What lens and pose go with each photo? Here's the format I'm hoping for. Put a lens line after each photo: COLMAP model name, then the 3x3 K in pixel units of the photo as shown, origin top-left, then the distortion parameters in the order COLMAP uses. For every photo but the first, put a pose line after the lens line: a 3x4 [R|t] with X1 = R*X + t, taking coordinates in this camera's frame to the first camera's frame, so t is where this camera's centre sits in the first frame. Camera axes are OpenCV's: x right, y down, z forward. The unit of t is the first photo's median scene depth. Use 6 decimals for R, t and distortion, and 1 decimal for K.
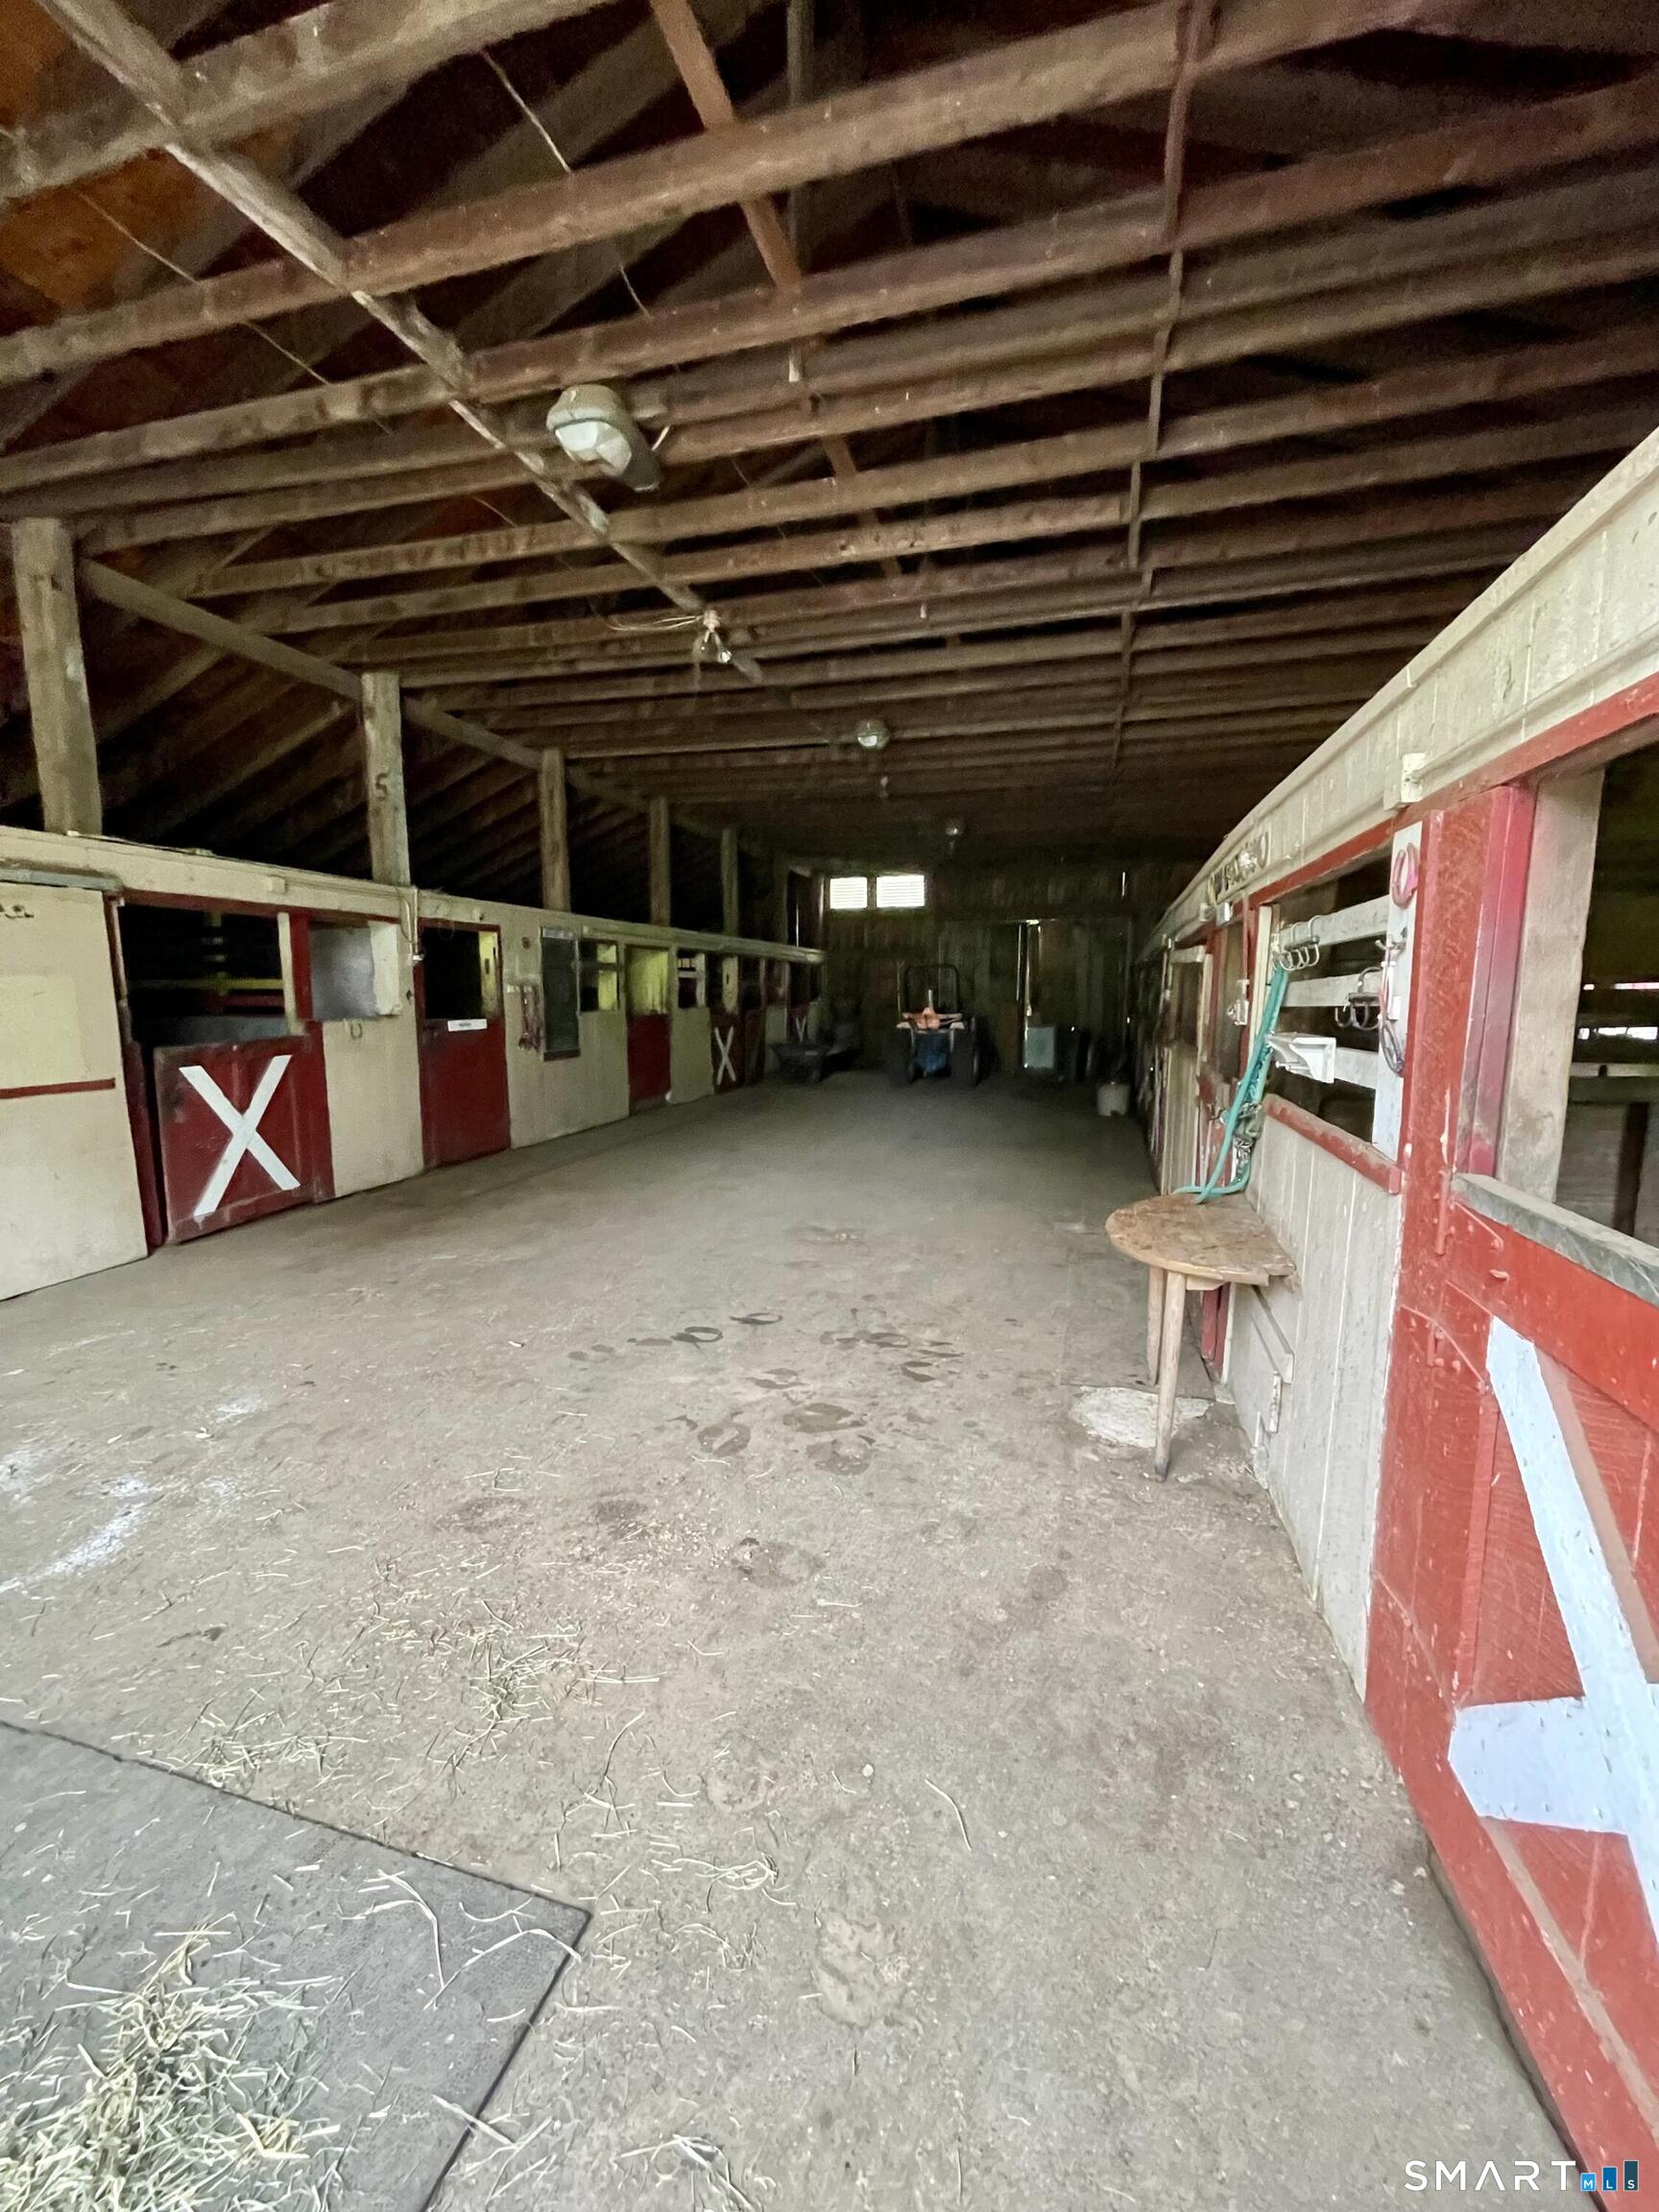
lens RADIAL K [[888.6, 0, 823.7], [0, 888.6, 1110.4], [0, 0, 1]] dist [-0.007000, 0.000355]
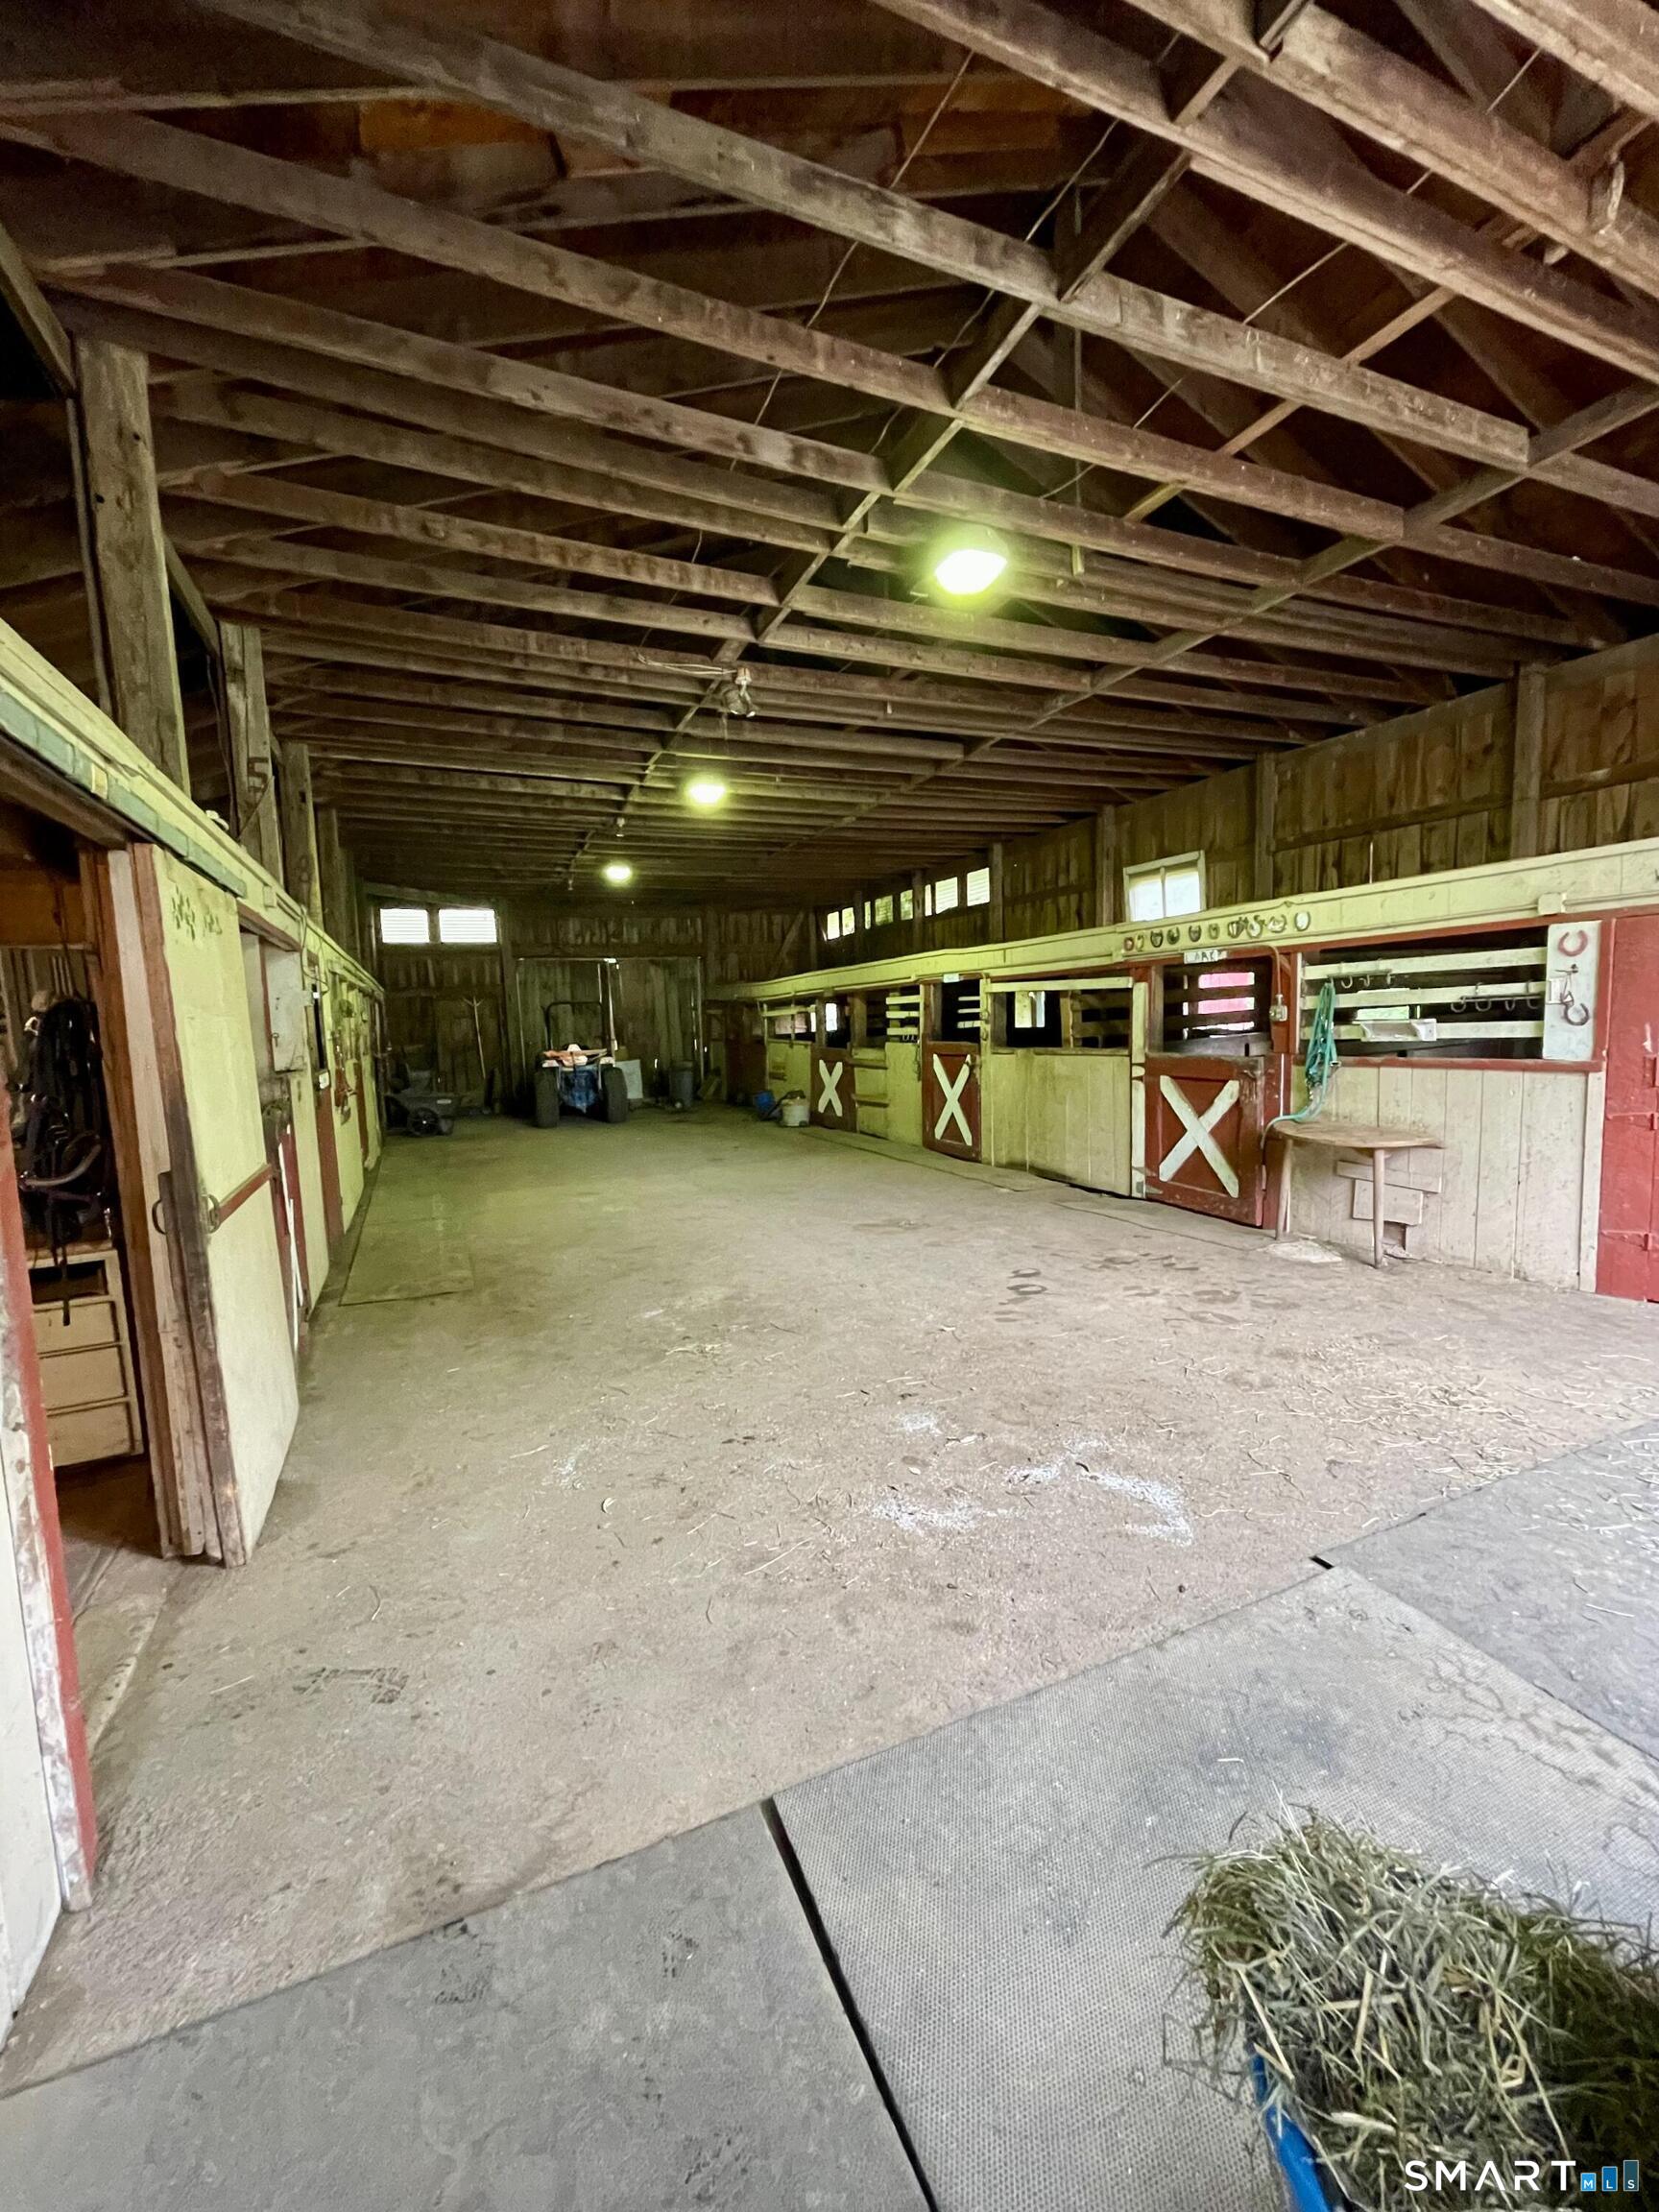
lens RADIAL K [[888.6, 0, 835.5], [0, 888.6, 1108.2], [0, 0, 1]] dist [-0.007000, 0.000355]
pose [[0.760992, -0.093038, 0.642056, -1.162787], [0.122268, 0.992497, -0.001098, -0.029223], [-0.637136, 0.079338, 0.766657, 0.215151]]
